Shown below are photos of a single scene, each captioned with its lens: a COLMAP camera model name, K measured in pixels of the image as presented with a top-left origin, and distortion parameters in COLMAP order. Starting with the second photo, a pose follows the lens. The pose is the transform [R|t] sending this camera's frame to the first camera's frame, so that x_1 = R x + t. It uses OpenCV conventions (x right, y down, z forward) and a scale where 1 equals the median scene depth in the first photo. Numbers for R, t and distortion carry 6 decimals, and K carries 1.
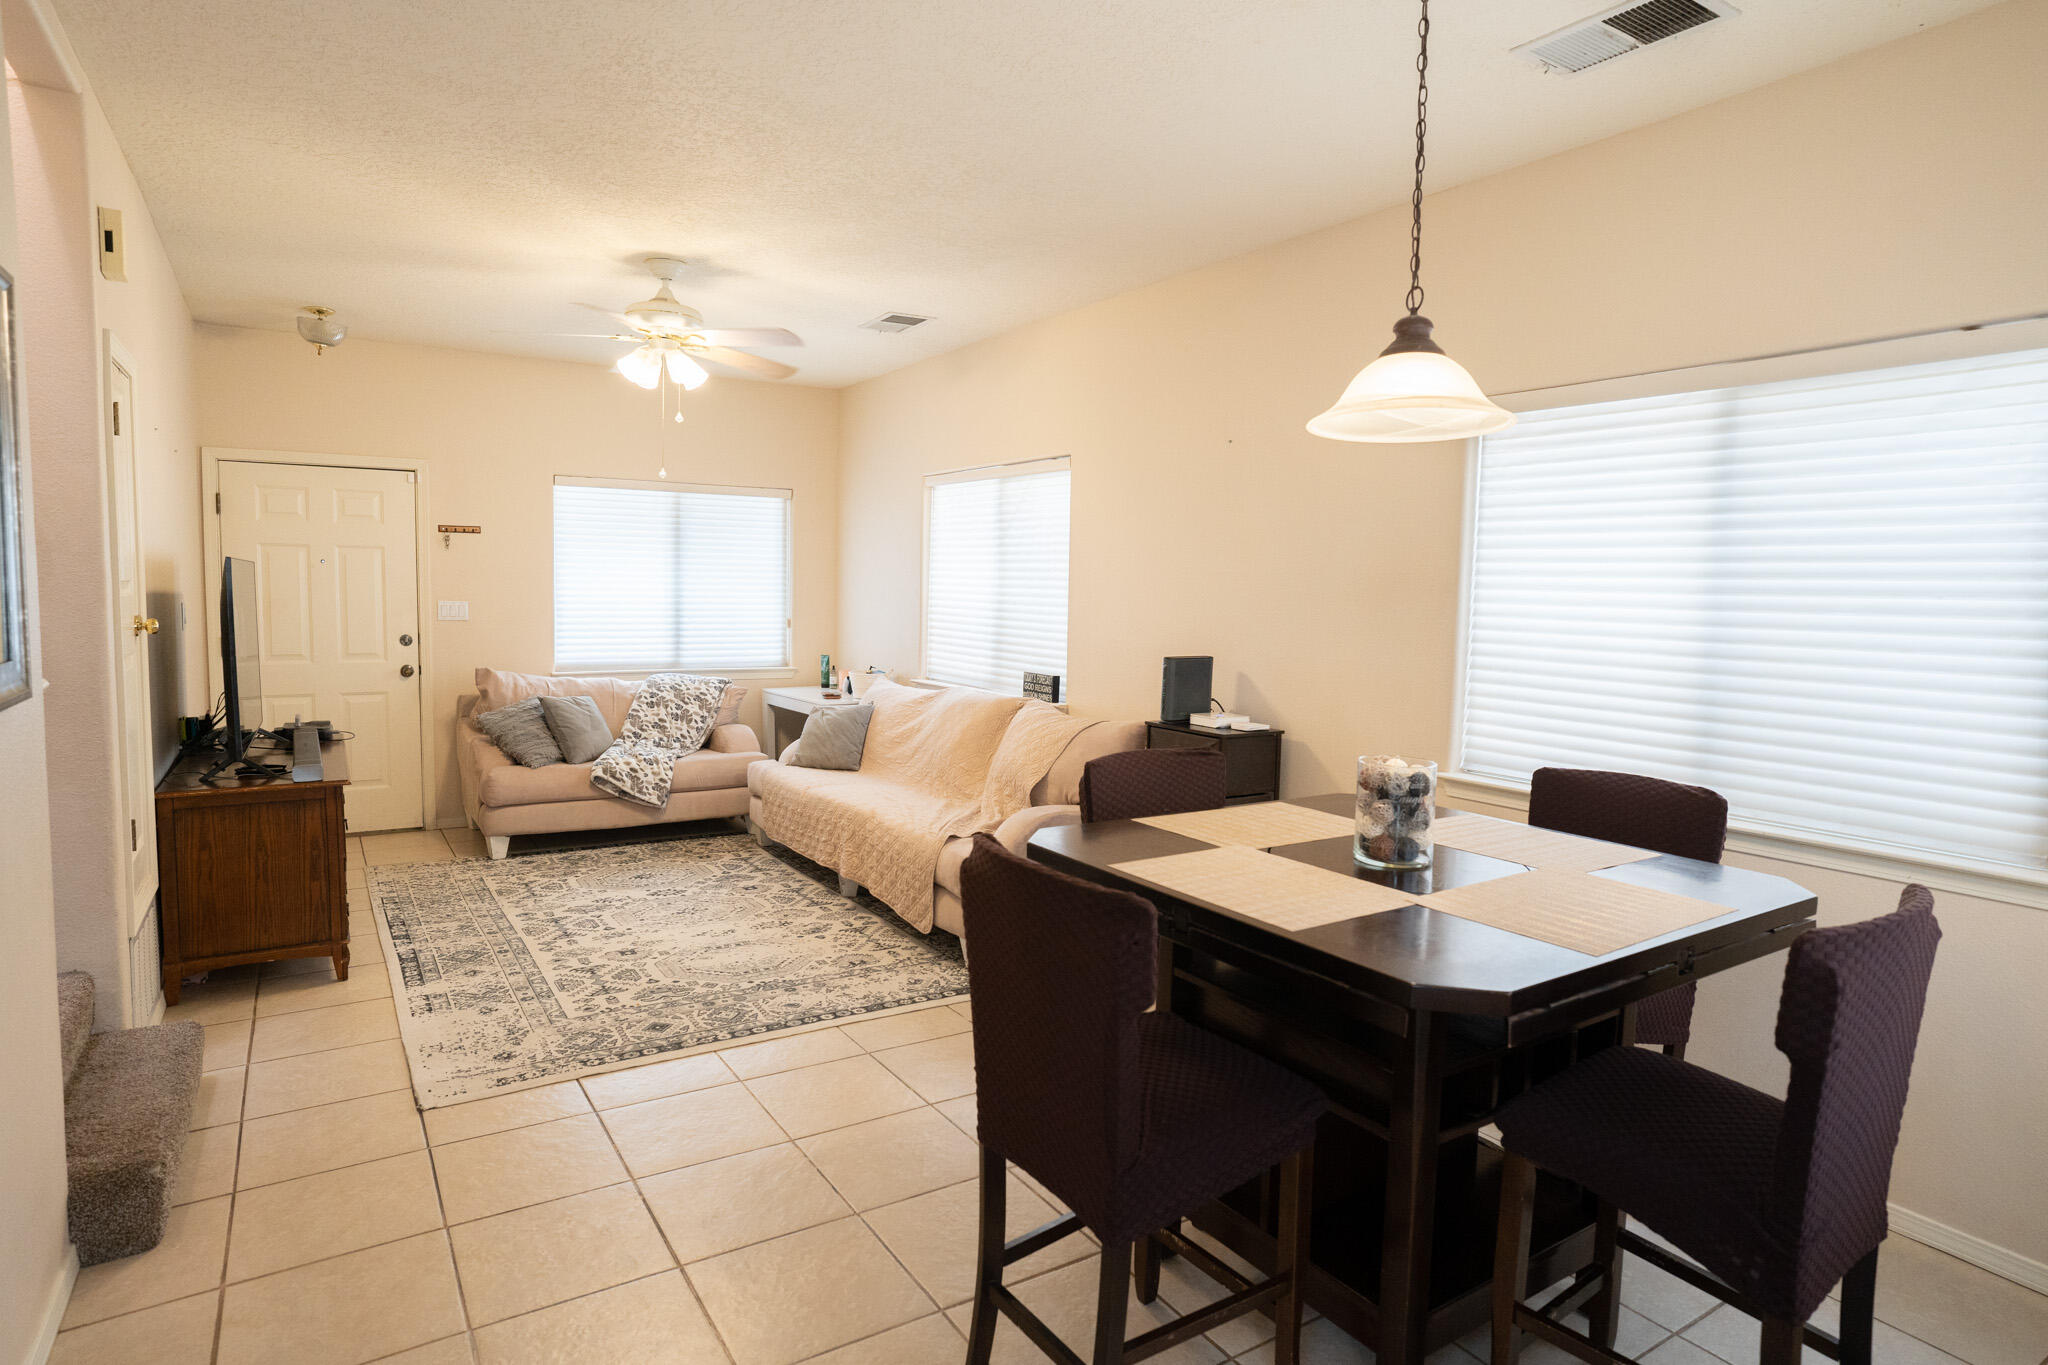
lens RADIAL K [[1130.1, 0, 1025.1], [0, 1130.1, 673.1], [0, 0, 1]] dist [-0.060107, 0.042078]
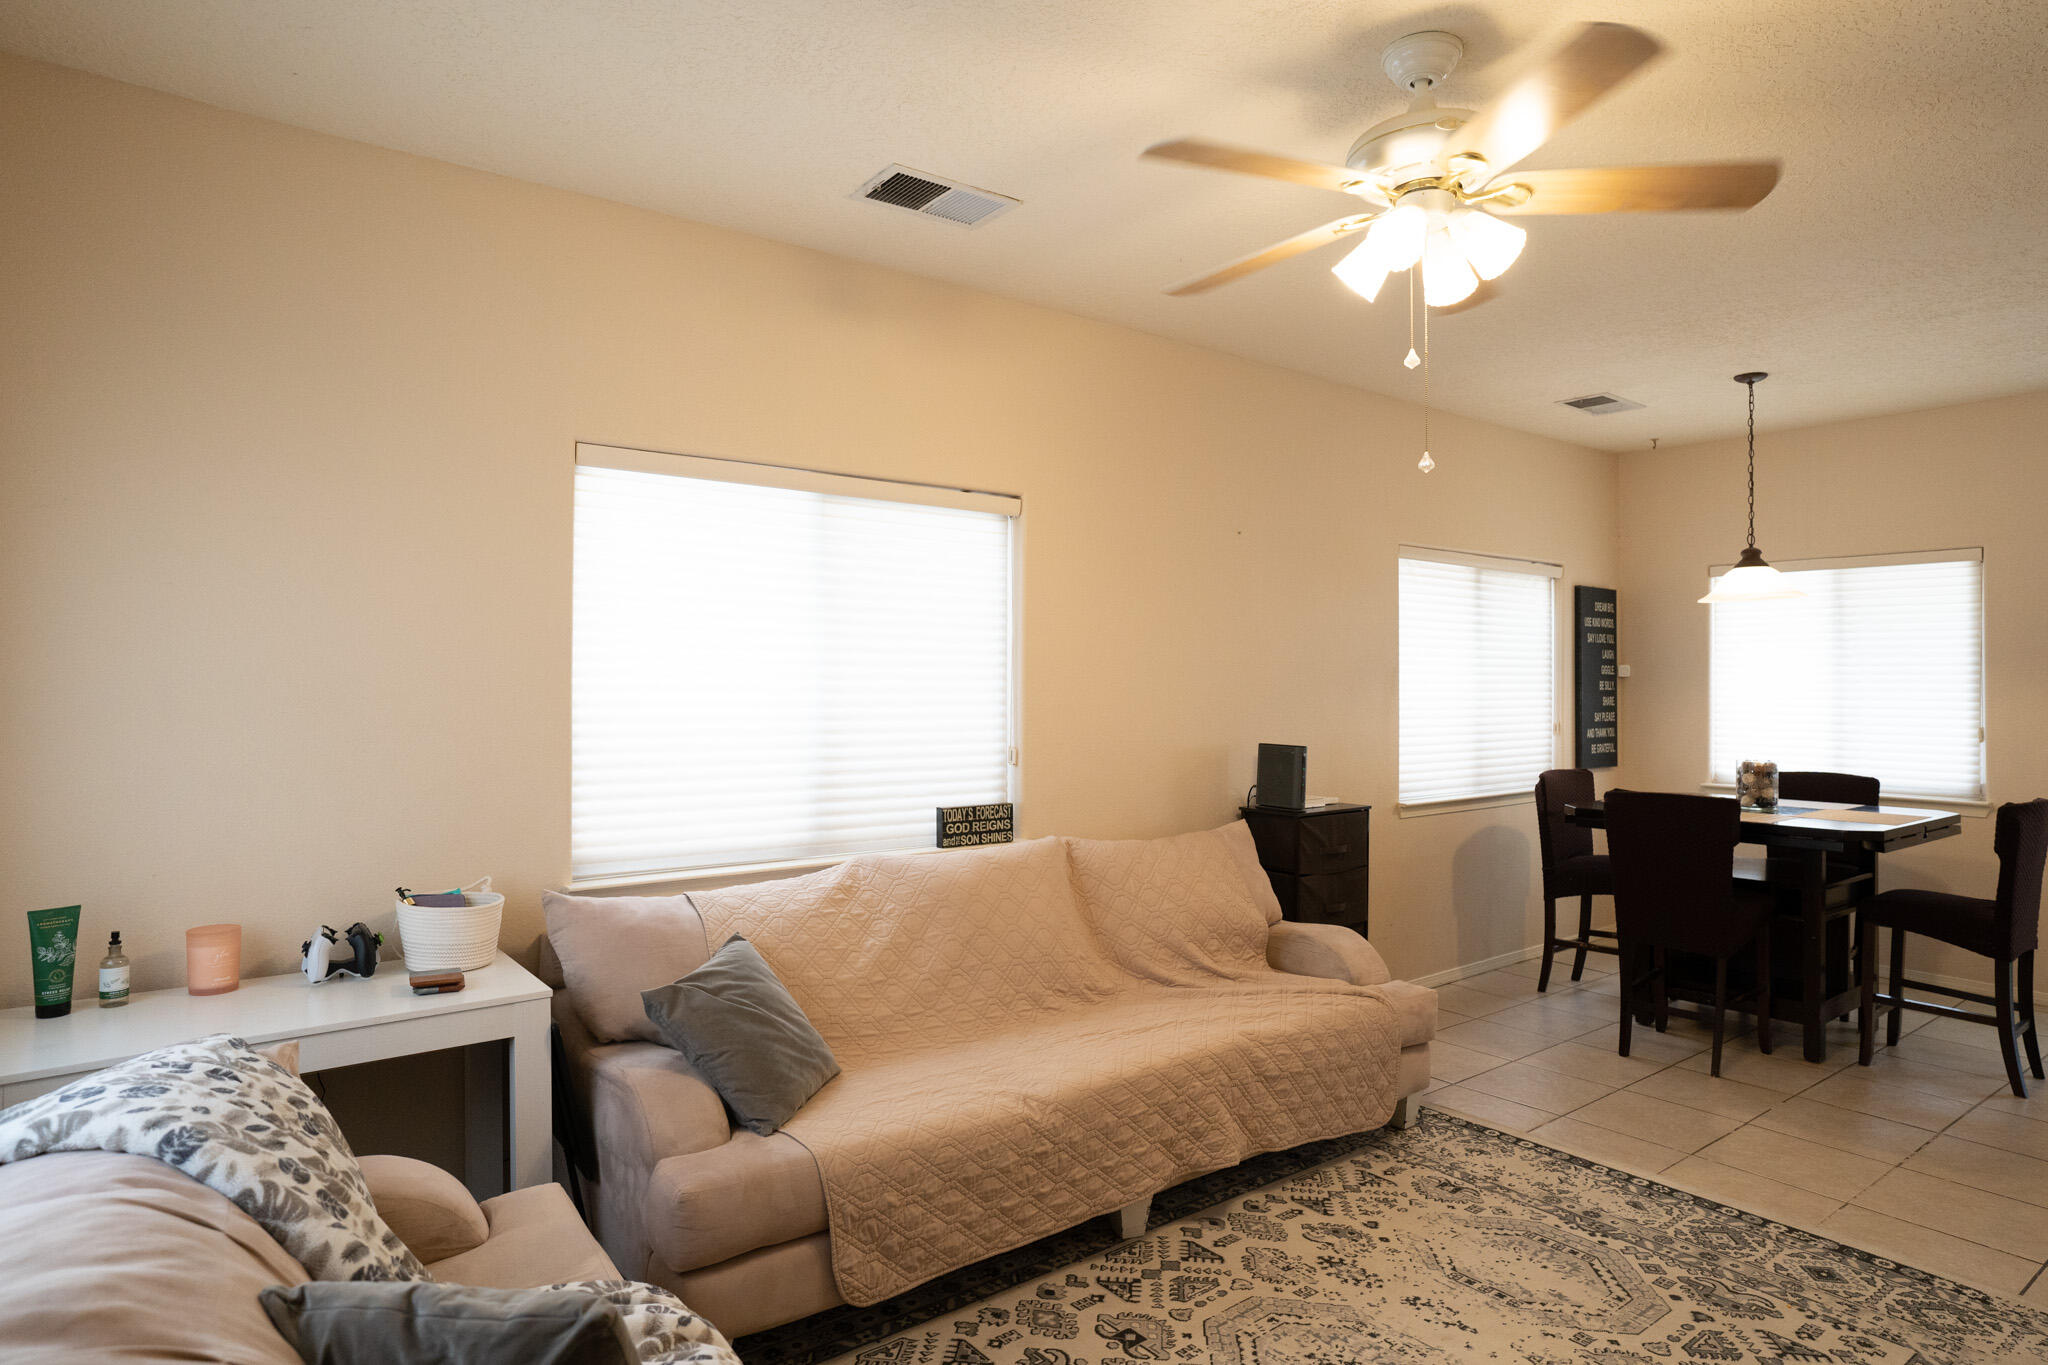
lens RADIAL K [[1187.7, 0, 1021.6], [0, 1187.7, 645.5], [0, 0, 1]] dist [-0.067711, 0.062770]
pose [[-0.089065, -0.017593, 0.995870, -0.749269], [0.049598, 0.998525, 0.022076, -0.117313], [-0.994790, 0.051359, -0.088061, 1.107935]]
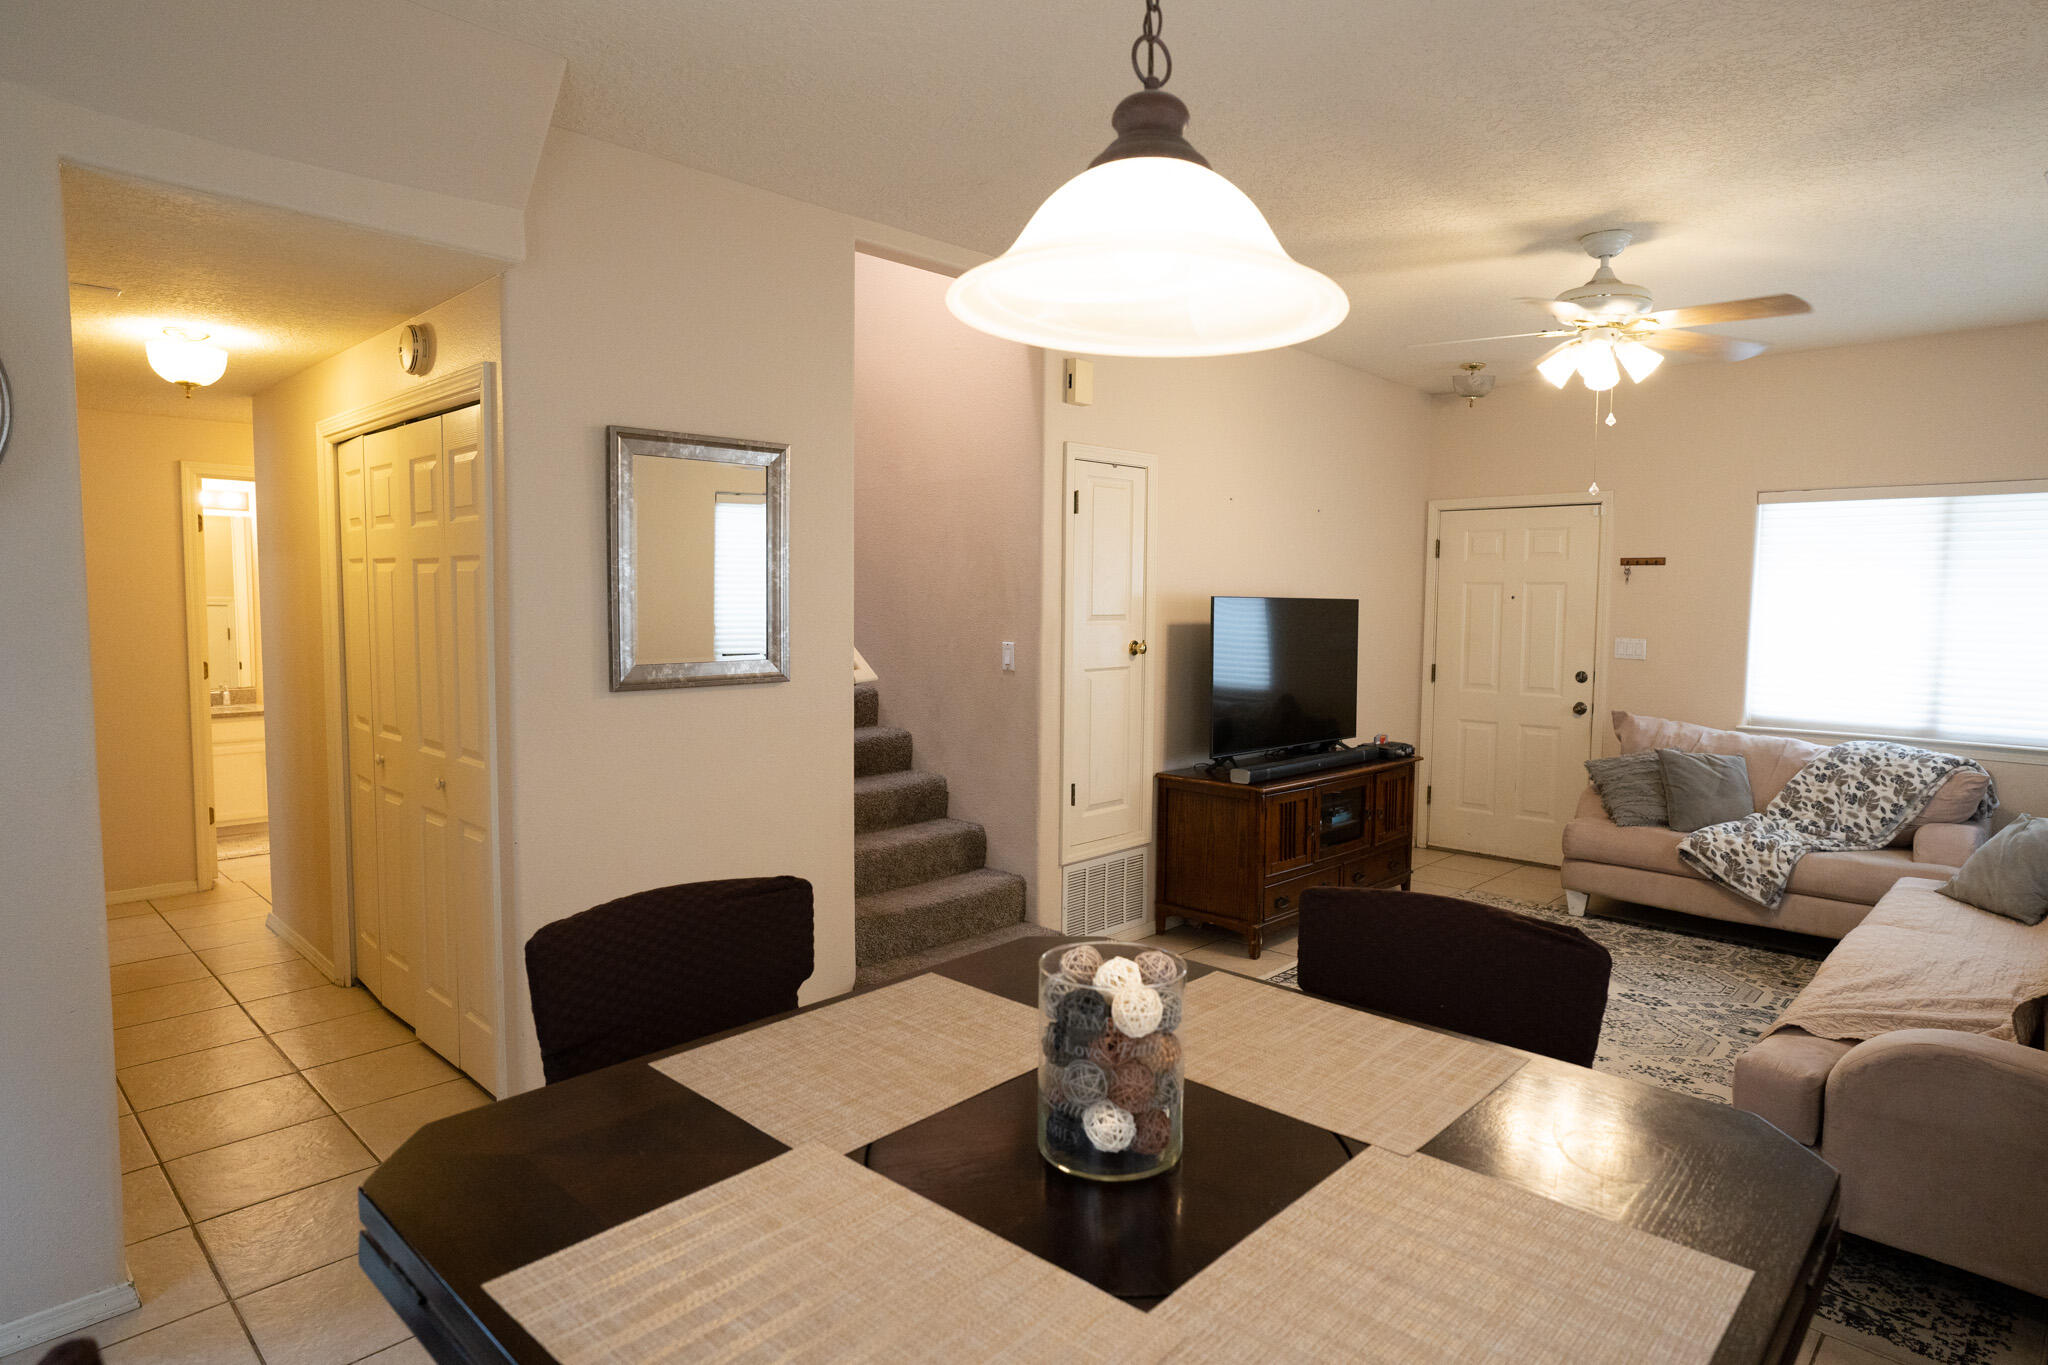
lens RADIAL K [[1130.1, 0, 1025.1], [0, 1130.1, 673.1], [0, 0, 1]] dist [-0.060107, 0.042078]
pose [[0.236256, 0.048909, -0.970459, 0.348763], [-0.081111, 0.996239, 0.030462, -0.028784], [0.968299, 0.071518, 0.239335, 0.358763]]
